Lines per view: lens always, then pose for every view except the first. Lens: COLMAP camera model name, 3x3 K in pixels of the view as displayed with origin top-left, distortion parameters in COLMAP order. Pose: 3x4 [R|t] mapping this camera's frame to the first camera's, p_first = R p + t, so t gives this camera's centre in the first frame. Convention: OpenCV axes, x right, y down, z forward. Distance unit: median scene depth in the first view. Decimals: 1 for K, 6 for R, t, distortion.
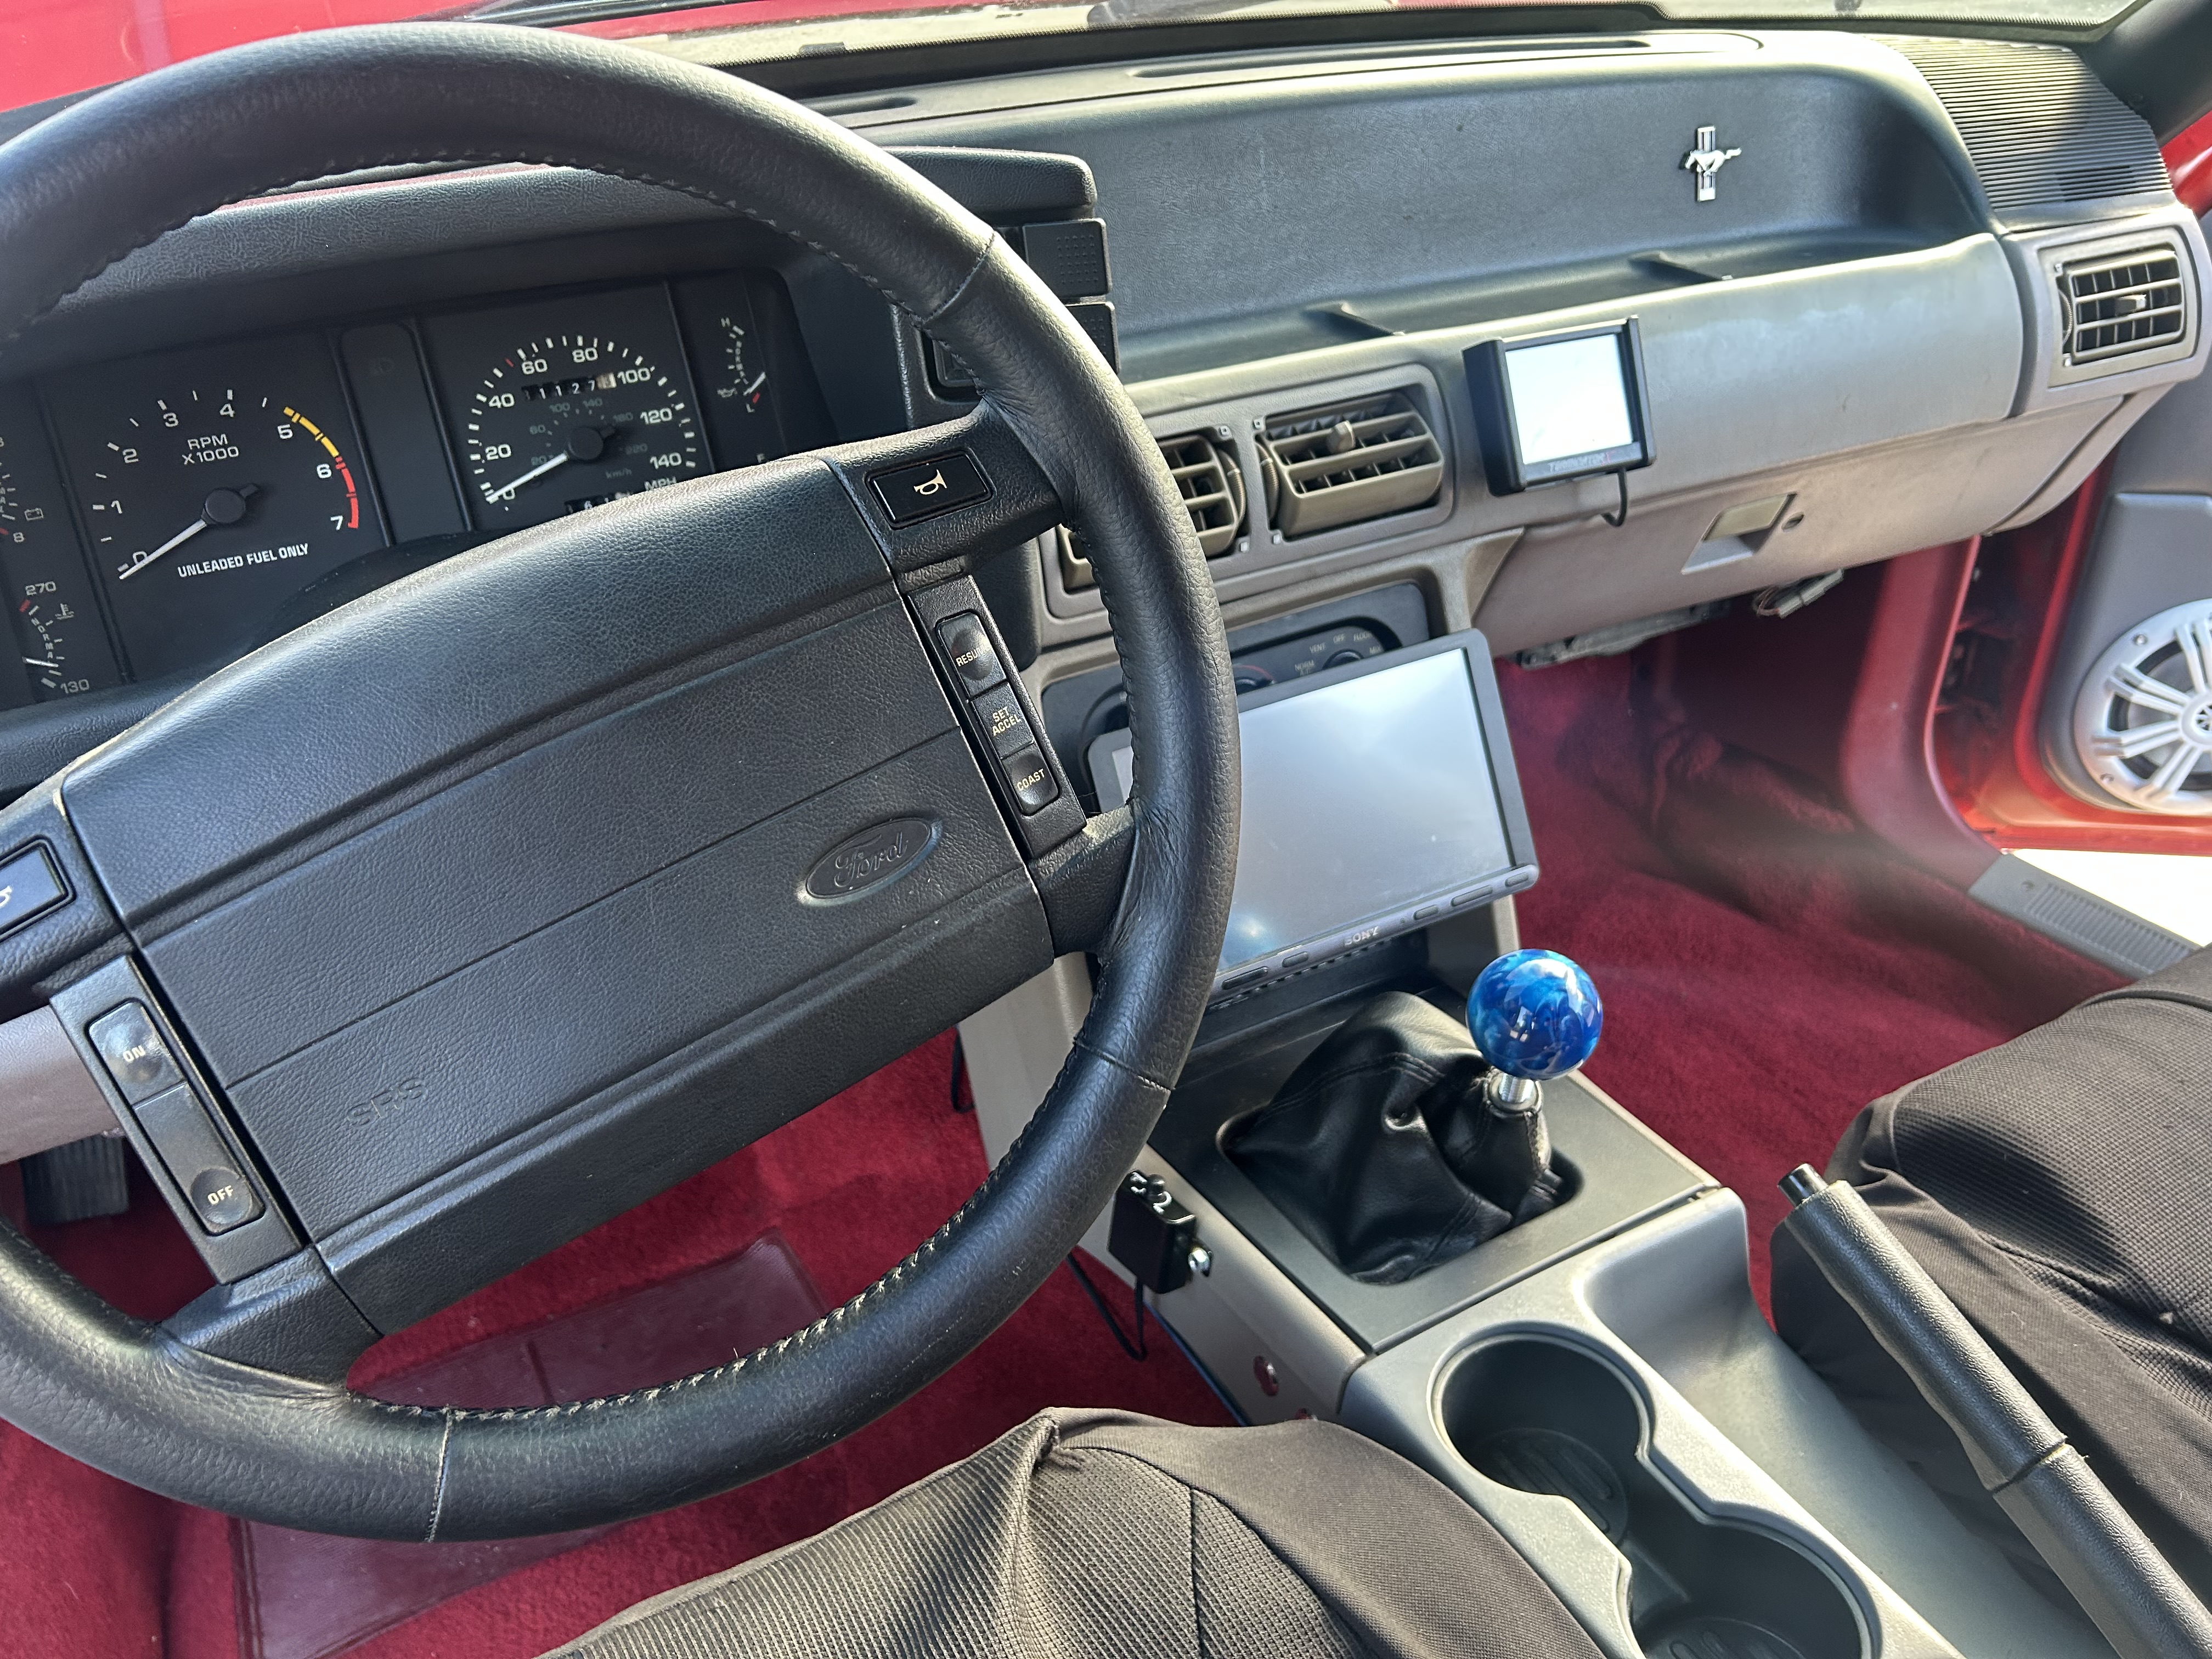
lens RADIAL K [[1663.9, 0, 1115.5], [0, 1663.9, 804.2], [0, 0, 1]] dist [0.052507, -0.059995]
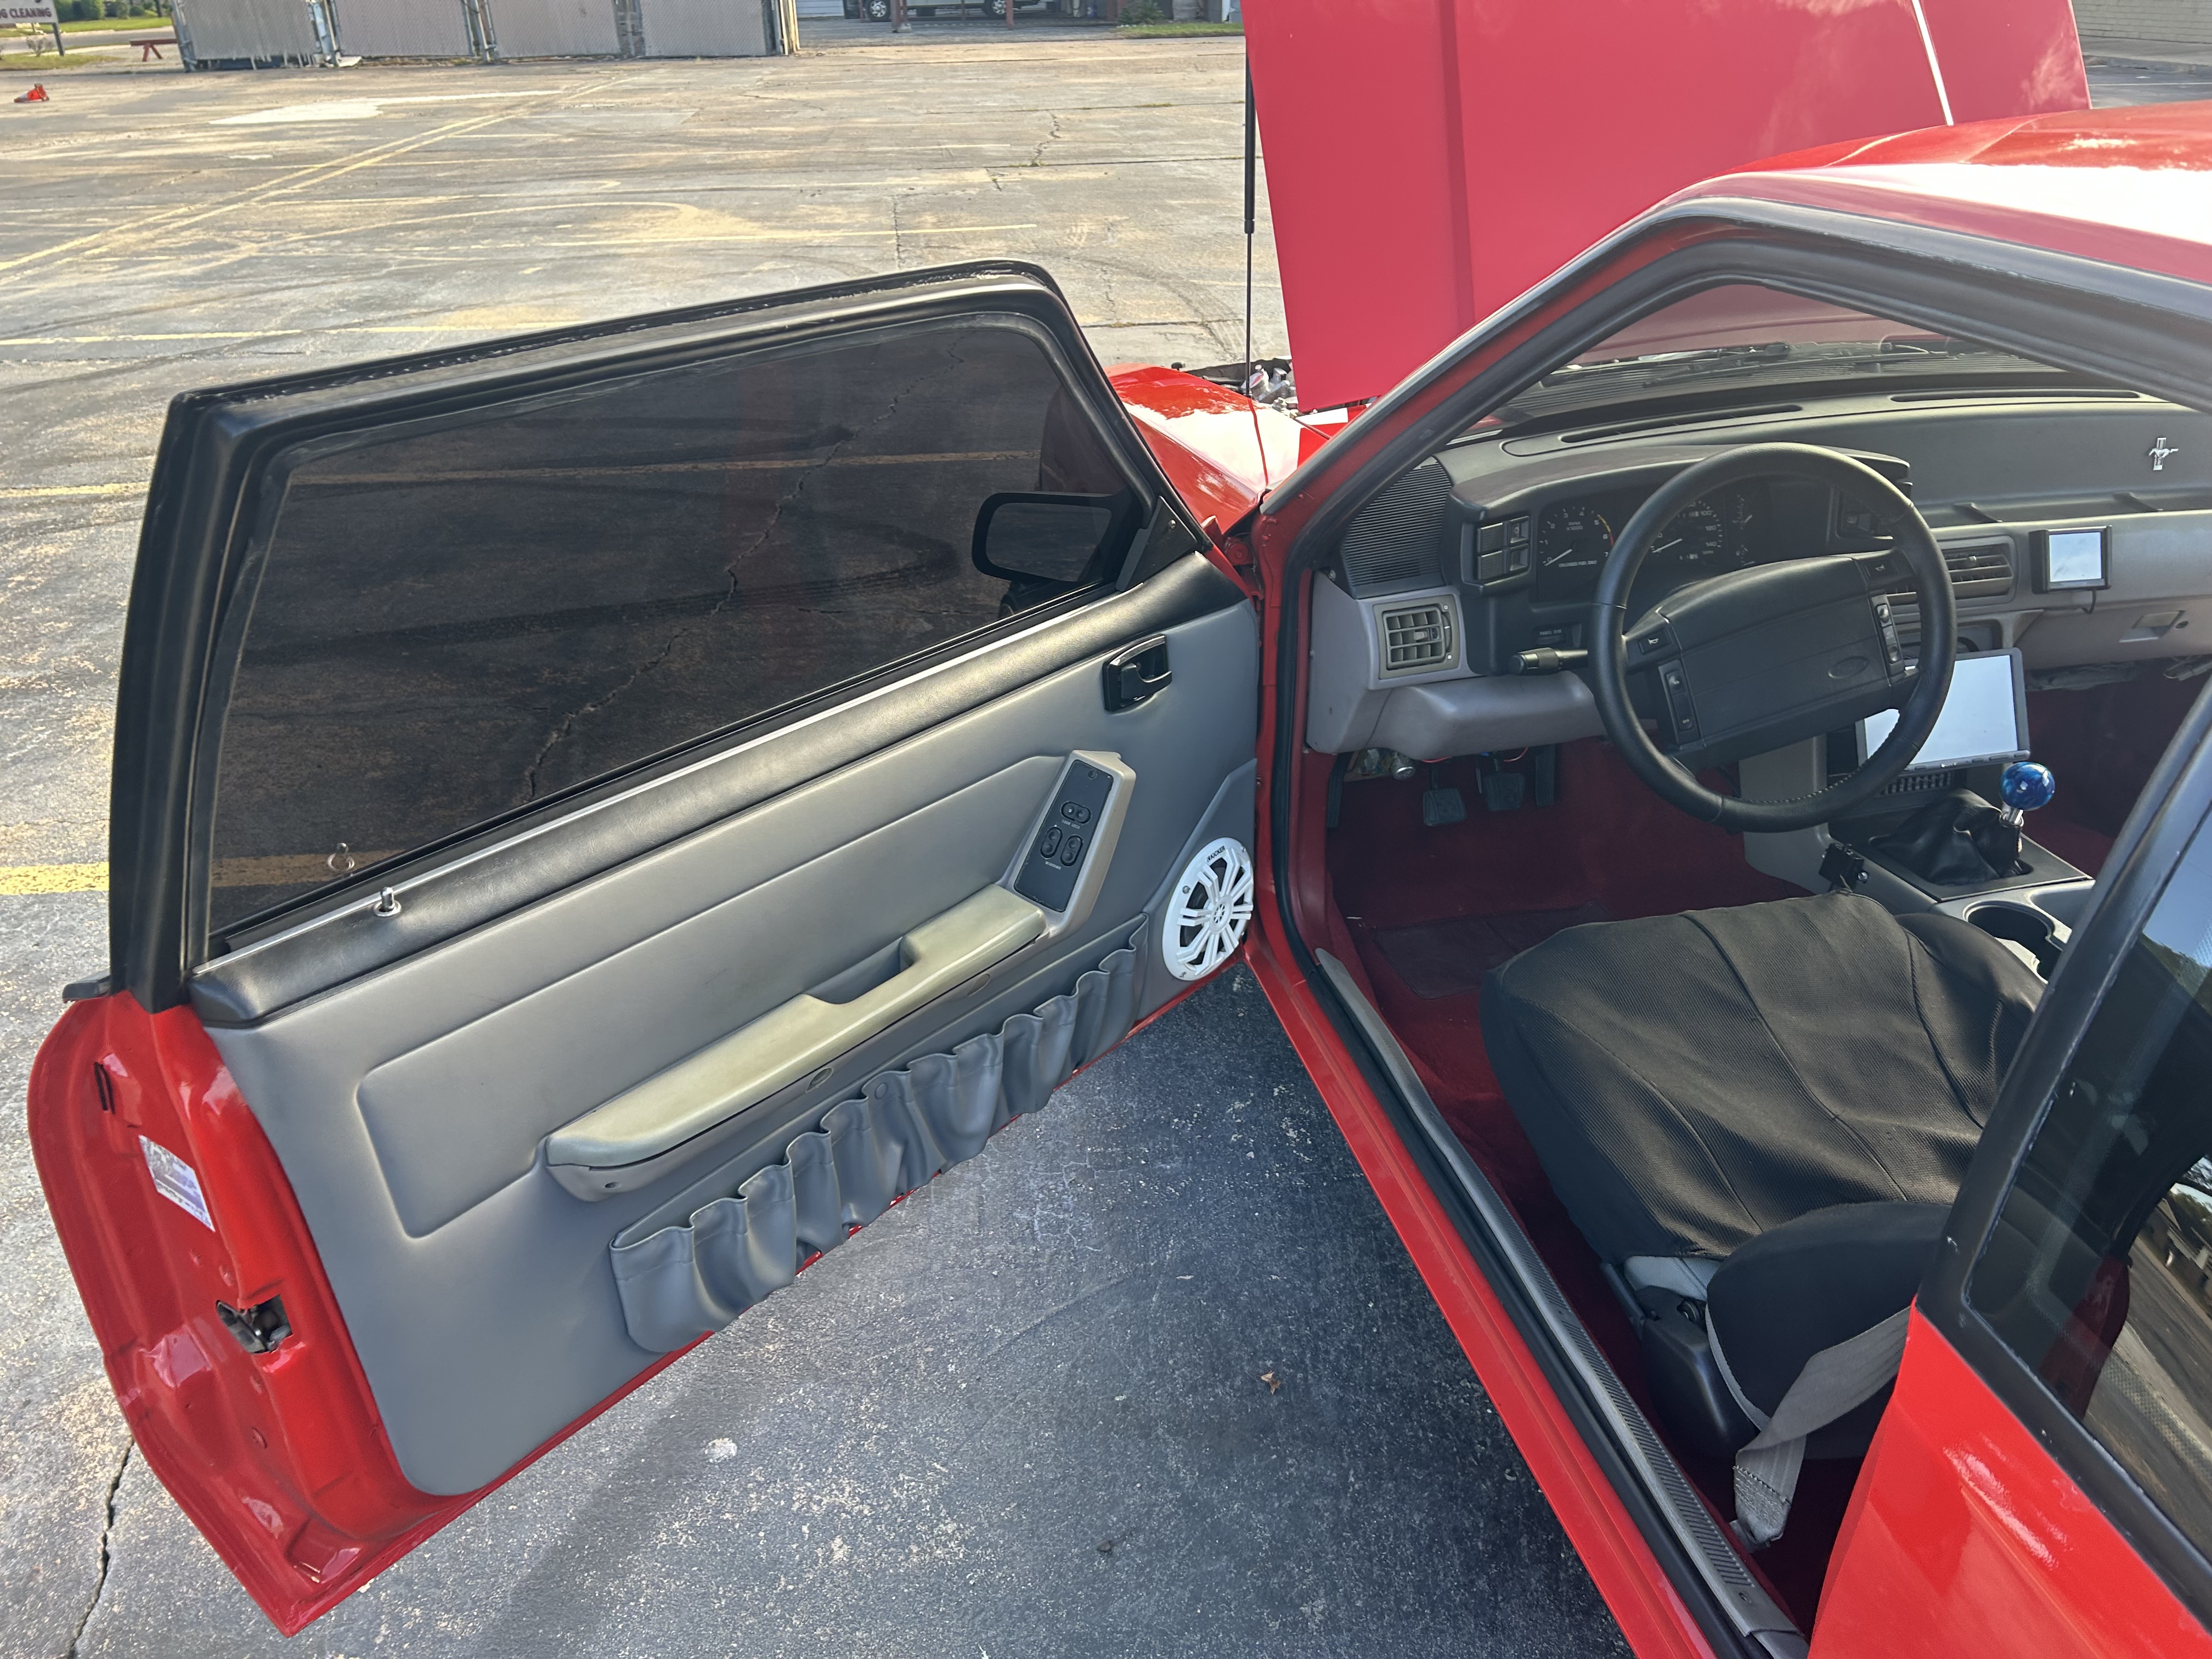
lens RADIAL K [[1663.9, 0, 1091.6], [0, 1663.9, 798.3], [0, 0, 1]] dist [0.052507, -0.059995]
pose [[0.962096, 0.149466, -0.228105, -0.560022], [-0.155499, 0.987799, -0.008606, 0.393459], [0.224035, 0.043750, 0.973599, -1.909560]]
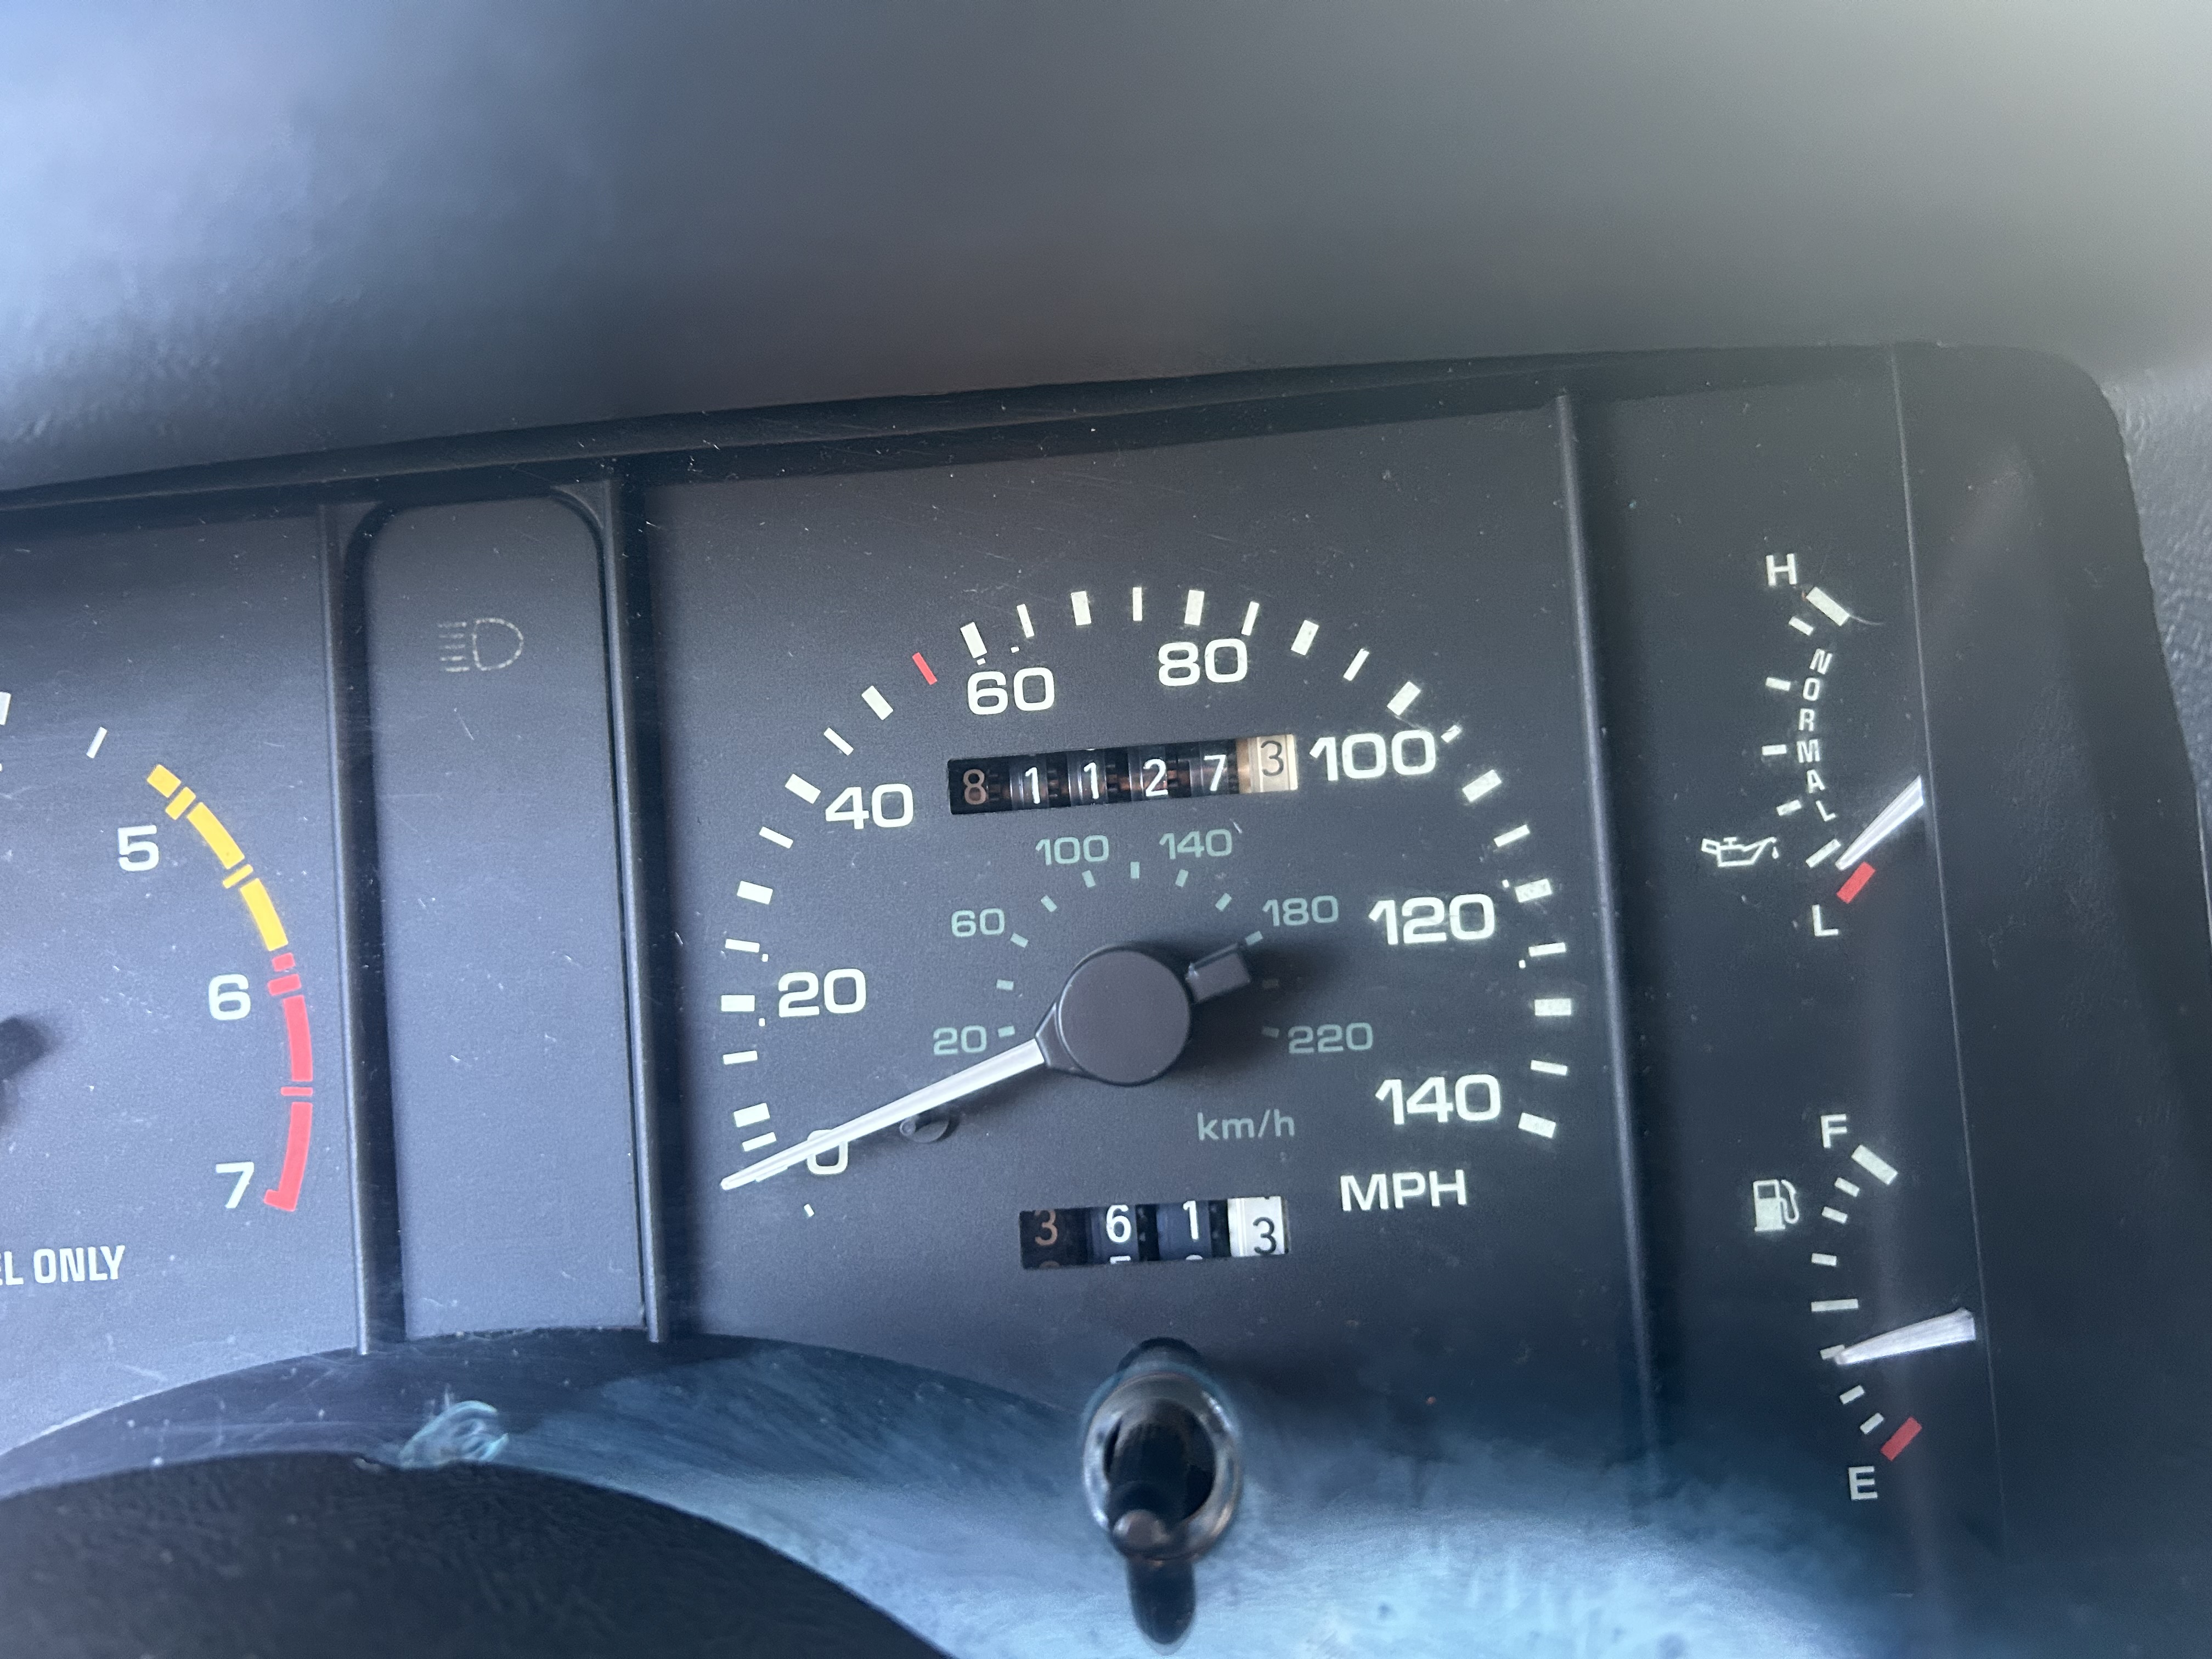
lens RADIAL K [[1663.9, 0, 1170.7], [0, 1663.9, 807.9], [0, 0, 1]] dist [0.052507, -0.059995]
pose [[0.875884, 0.125197, -0.465996, -0.195896], [-0.194406, 0.975463, -0.103331, -0.214918], [0.441625, 0.181099, 0.878732, 0.763910]]
